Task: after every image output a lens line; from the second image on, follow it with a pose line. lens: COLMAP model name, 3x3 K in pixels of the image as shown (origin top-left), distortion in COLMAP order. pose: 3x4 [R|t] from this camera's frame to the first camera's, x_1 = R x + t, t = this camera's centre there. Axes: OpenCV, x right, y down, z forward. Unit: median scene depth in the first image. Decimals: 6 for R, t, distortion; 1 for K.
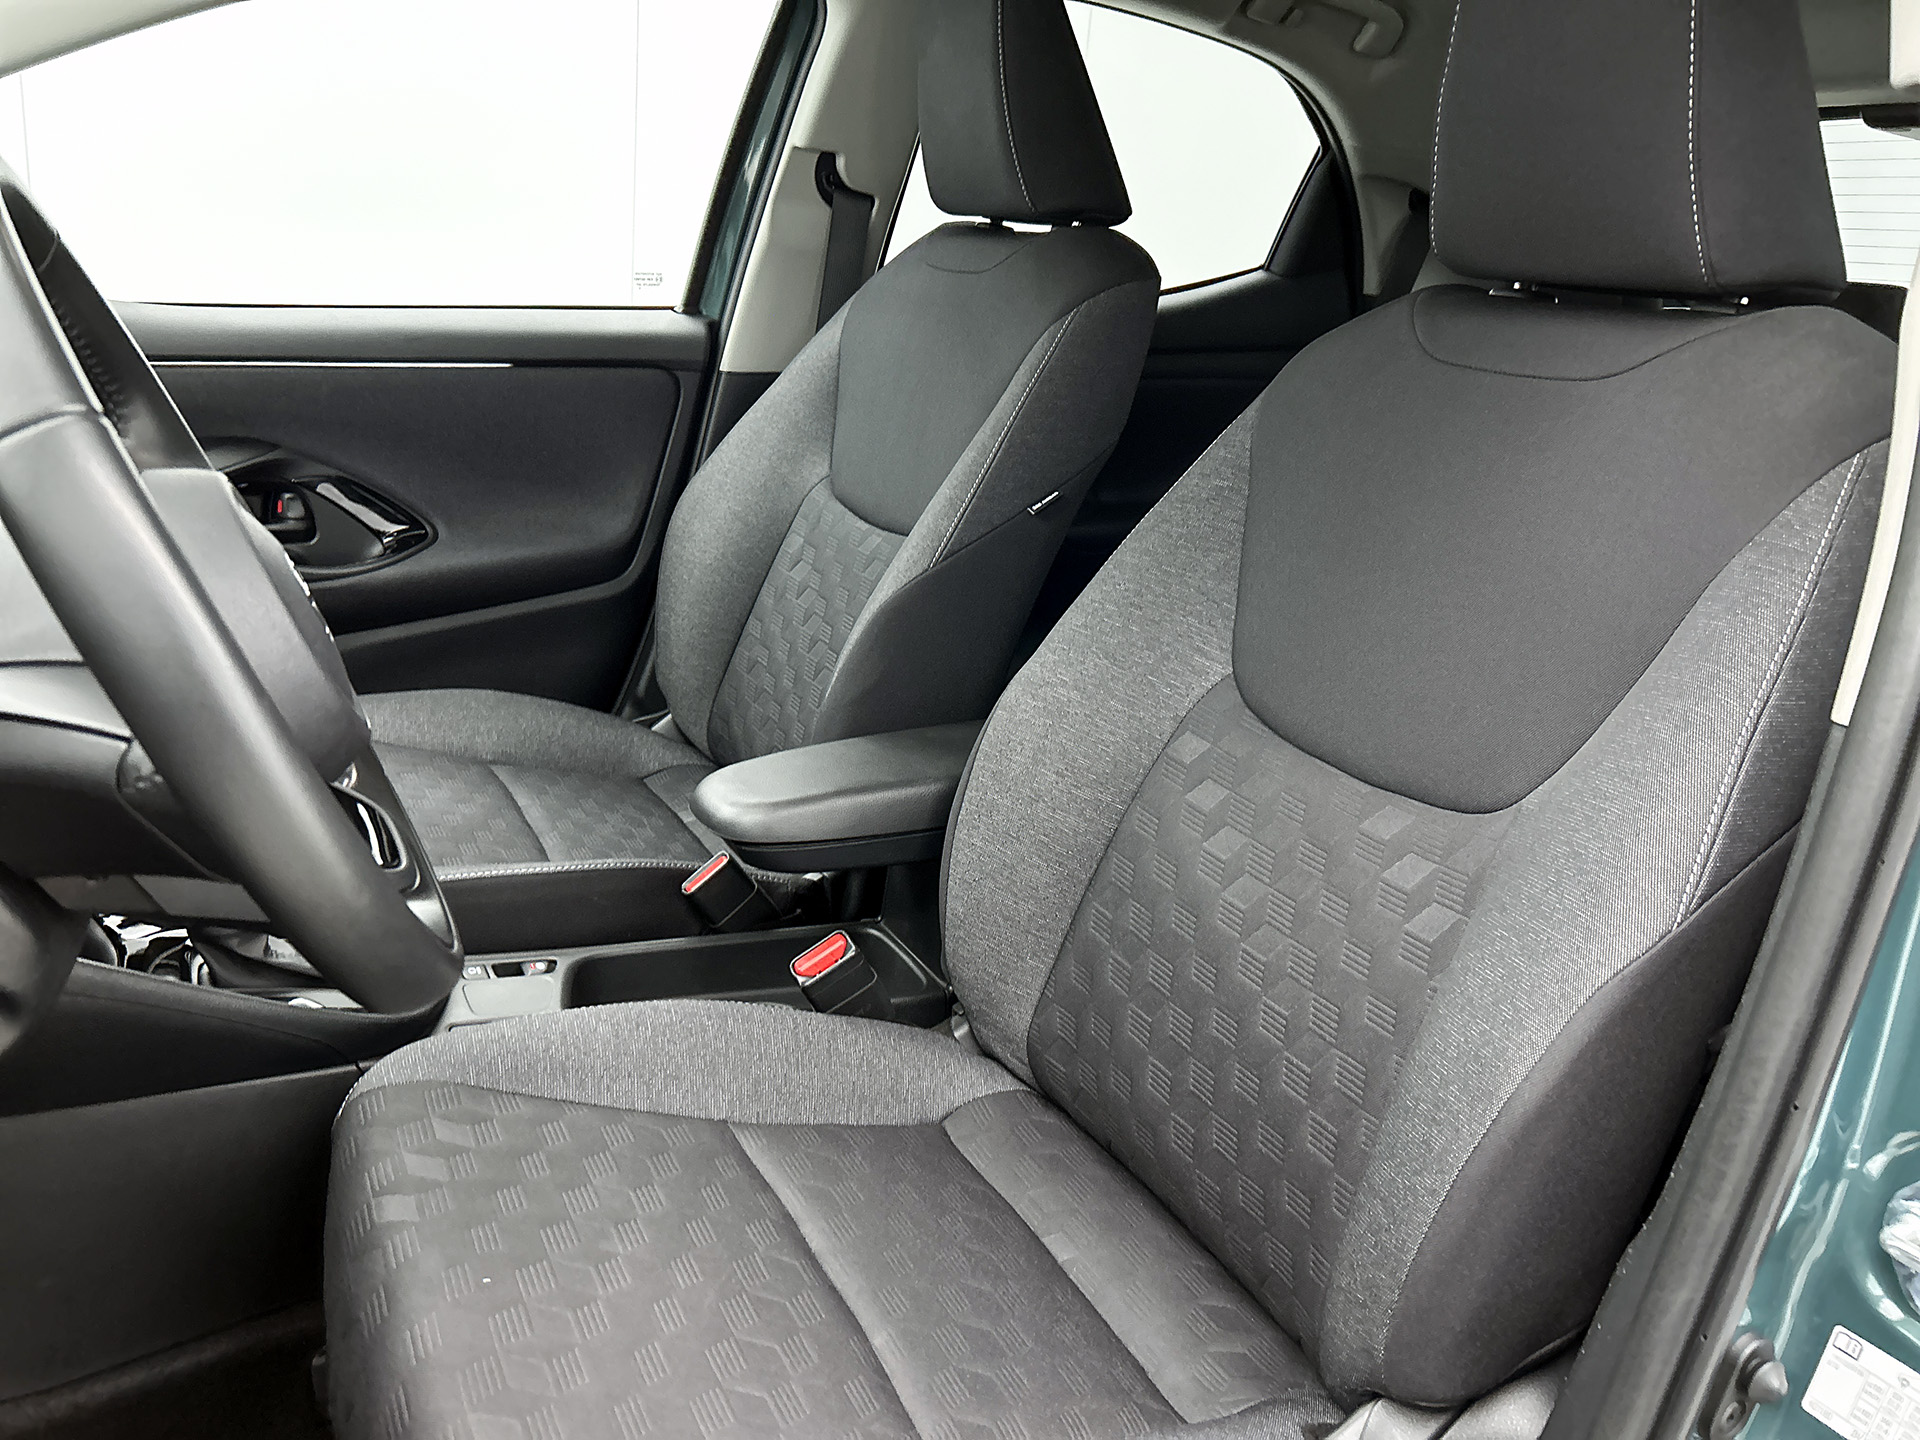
lens RADIAL K [[1449.5, 0, 960.0], [0, 1449.5, 720.0], [0, 0, 1]] dist [0.108726, -0.001216]
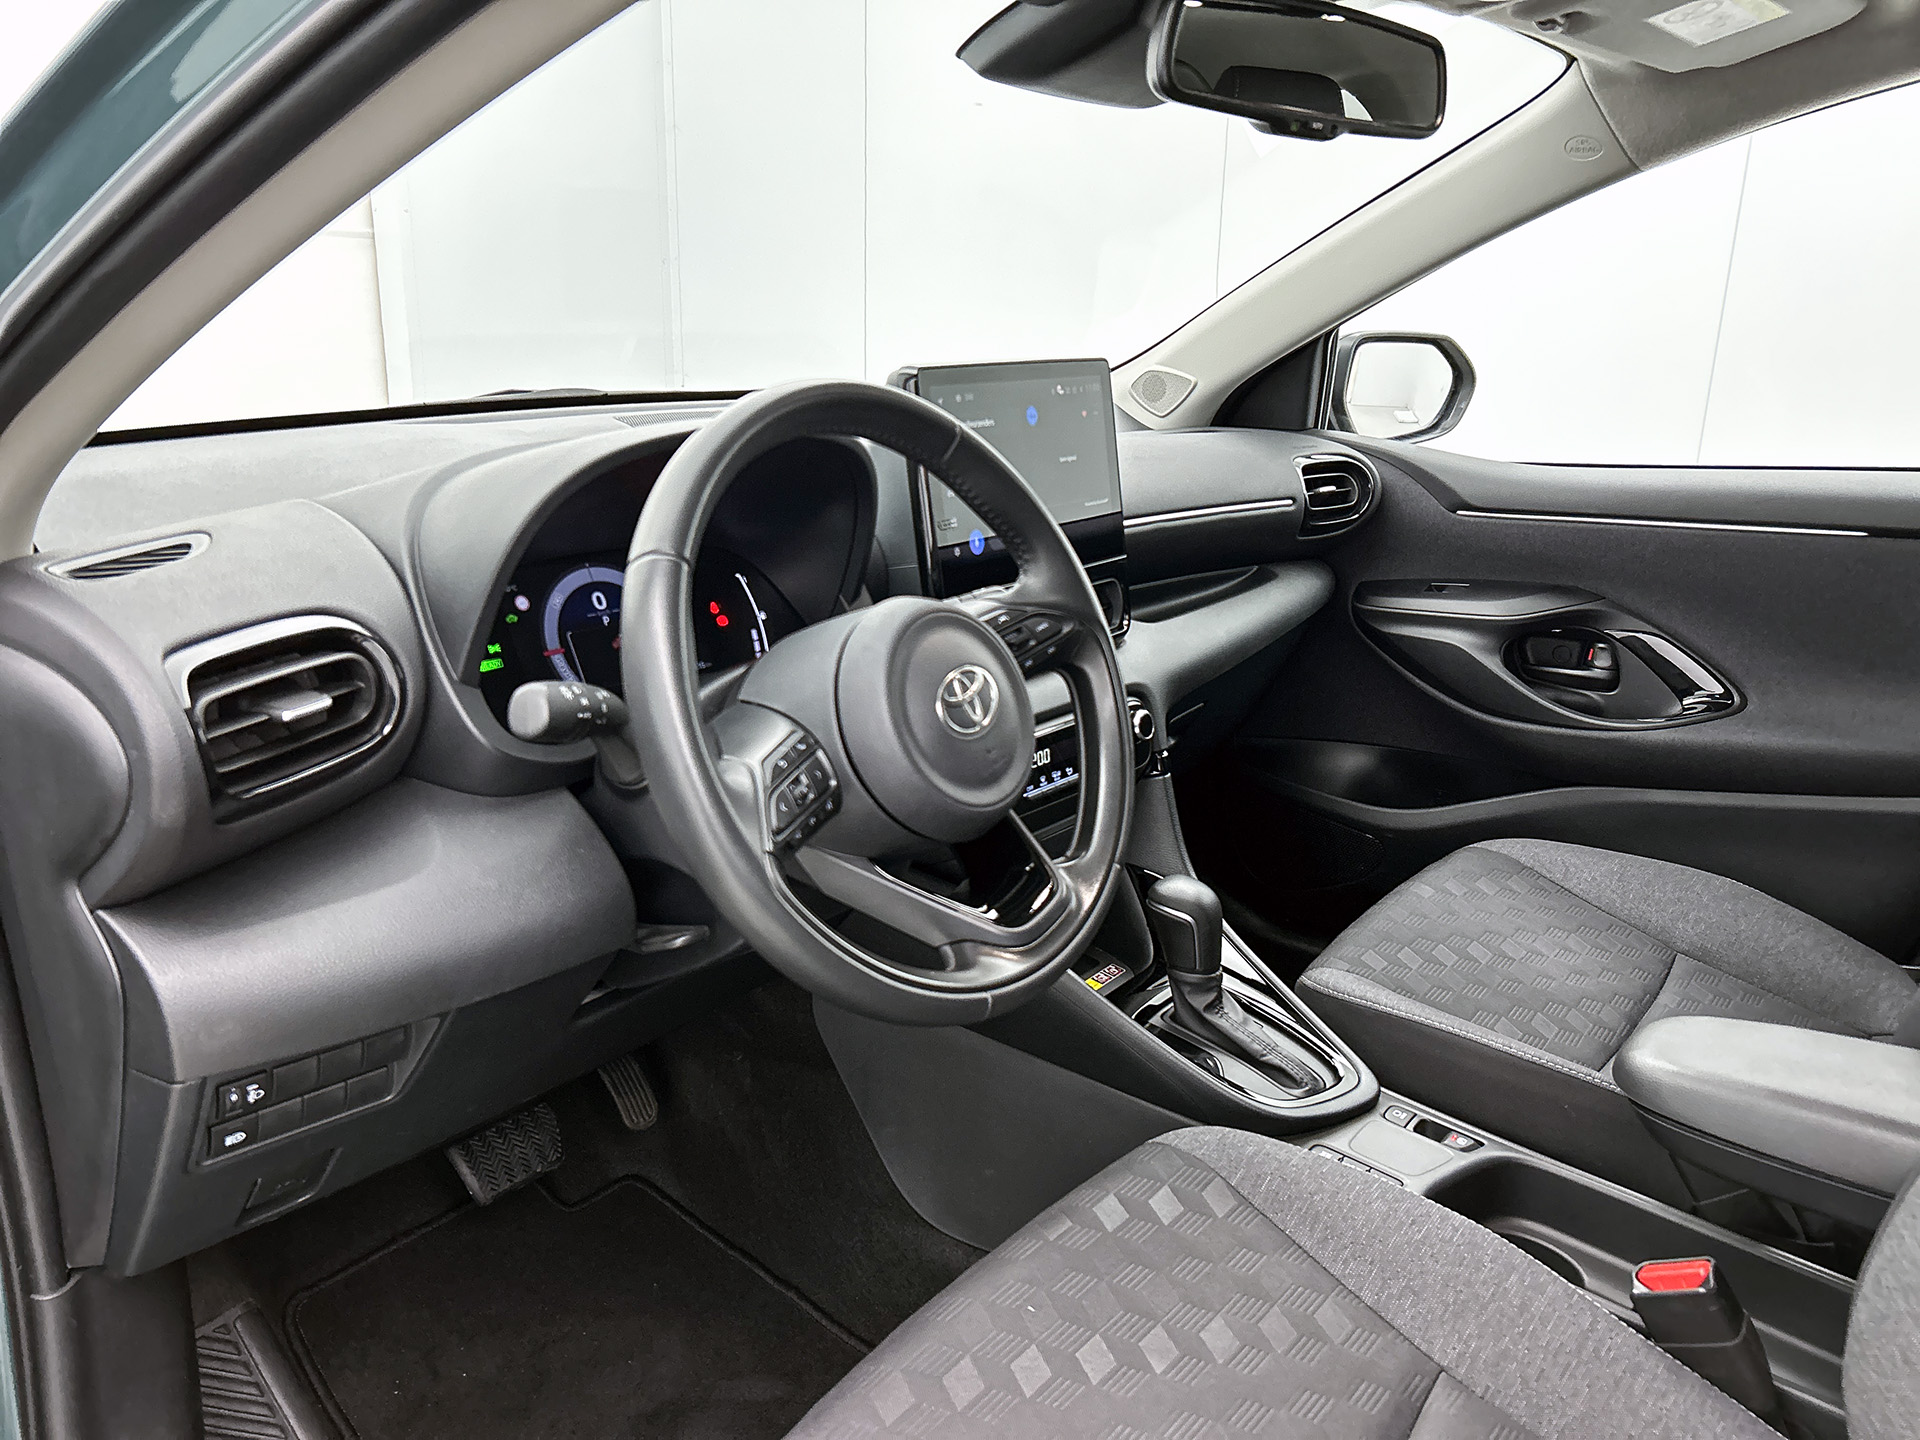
lens RADIAL K [[1457.0, 0, 960.0], [0, 1457.0, 720.0], [0, 0, 1]] dist [-0.003152, -0.000899]
pose [[0.444445, 0.178740, -0.877793, 0.269435], [-0.262207, 0.962932, 0.063316, -0.053868], [0.856573, 0.202023, 0.474837, 0.168739]]
